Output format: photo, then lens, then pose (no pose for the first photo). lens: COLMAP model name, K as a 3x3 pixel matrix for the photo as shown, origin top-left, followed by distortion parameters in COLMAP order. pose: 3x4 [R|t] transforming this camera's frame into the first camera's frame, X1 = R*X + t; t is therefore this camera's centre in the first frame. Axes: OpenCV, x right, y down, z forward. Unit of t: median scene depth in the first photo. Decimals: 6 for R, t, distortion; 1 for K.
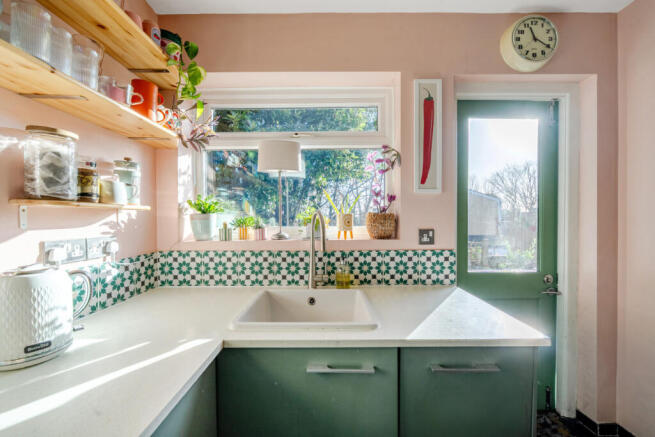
lens RADIAL K [[251.4, 0, 326.7], [0, 251.4, 219.9], [0, 0, 1]] dist [-0.000638, -0.000520]
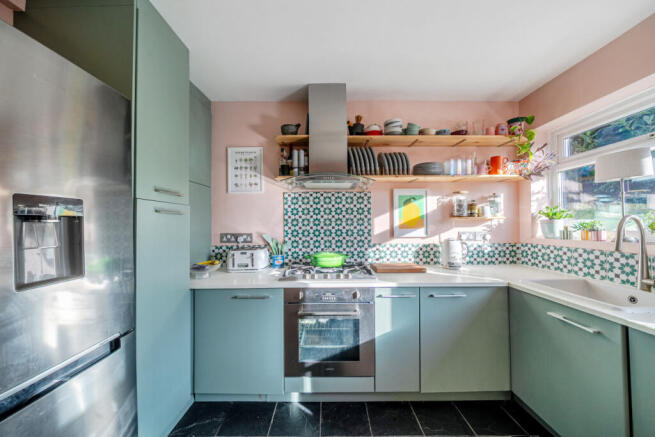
lens RADIAL K [[228.9, 0, 325.9], [0, 228.9, 221.9], [0, 0, 1]] dist [0.000245, -0.000059]
pose [[0.004569, -0.007193, -0.999964, 0.930536], [0.001116, 0.999974, -0.007188, -0.004107], [0.999989, -0.001084, 0.004577, -0.321838]]
